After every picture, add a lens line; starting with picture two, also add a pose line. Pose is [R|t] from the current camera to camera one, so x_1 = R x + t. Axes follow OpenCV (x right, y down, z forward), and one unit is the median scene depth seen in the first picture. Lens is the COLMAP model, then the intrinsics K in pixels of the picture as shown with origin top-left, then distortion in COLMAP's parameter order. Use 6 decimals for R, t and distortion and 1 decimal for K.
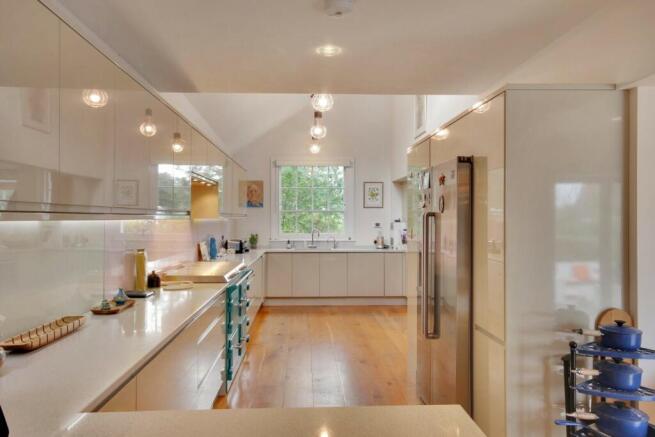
lens RADIAL K [[486.9, 0, 327.7], [0, 486.9, 218.4], [0, 0, 1]] dist [-0.002713, 0.000005]
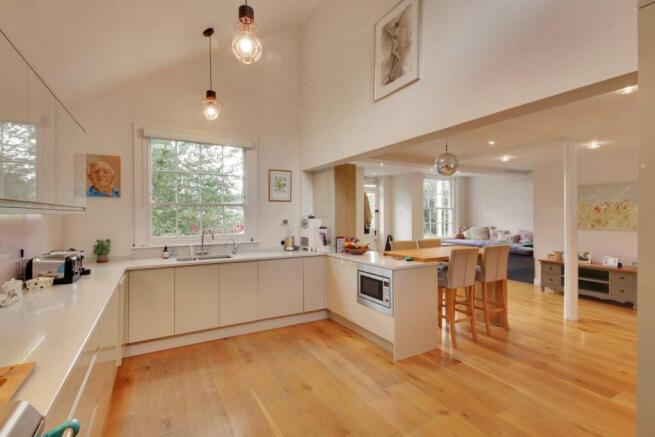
lens RADIAL K [[308.4, 0, 325.4], [0, 308.4, 215.2], [0, 0, 1]] dist [0.021538, 0.000366]
pose [[0.899958, -0.004290, 0.435956, -0.067784], [0.002887, 0.999988, 0.003881, -0.000230], [-0.435967, -0.002234, 0.899960, 0.508819]]
